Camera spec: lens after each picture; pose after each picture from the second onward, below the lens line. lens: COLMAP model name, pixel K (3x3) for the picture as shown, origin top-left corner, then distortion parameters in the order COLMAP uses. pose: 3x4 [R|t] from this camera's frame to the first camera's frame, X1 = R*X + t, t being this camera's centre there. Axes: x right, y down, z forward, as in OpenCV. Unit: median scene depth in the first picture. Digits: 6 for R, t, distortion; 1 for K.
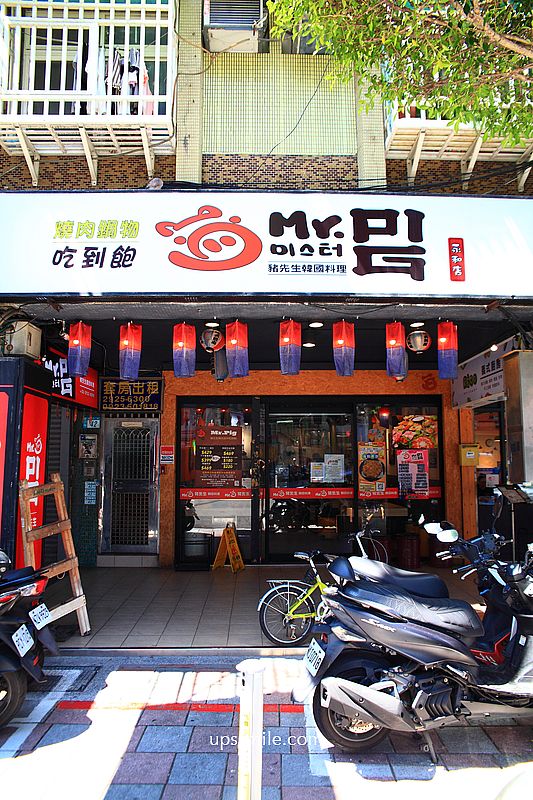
lens RADIAL K [[729.2, 0, 267.2], [0, 729.2, 407.3], [0, 0, 1]] dist [-0.062589, 0.000000]
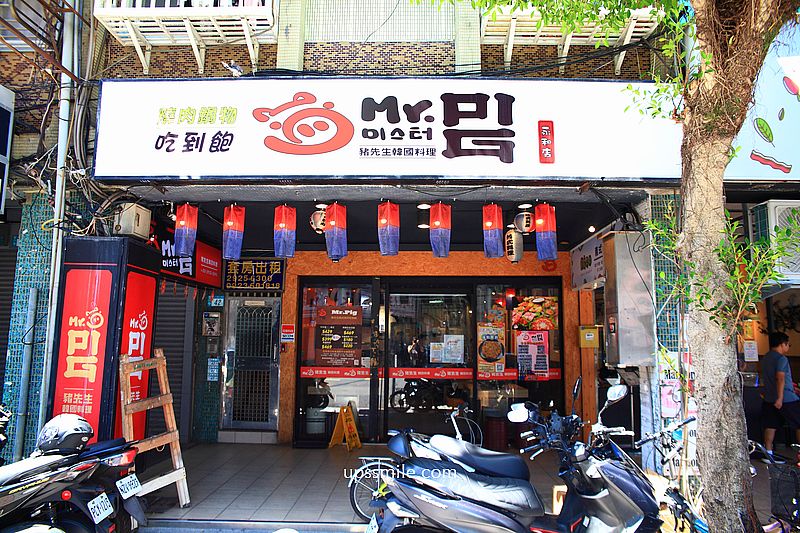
lens RADIAL K [[729.2, 0, 401.0], [0, 729.2, 260.9], [0, 0, 1]] dist [-0.062589, 0.000000]
pose [[0.998258, 0.005153, -0.058779, 0.114065], [-0.007380, 0.999261, -0.037728, 0.001641], [0.058541, 0.038097, 0.997558, -0.017815]]
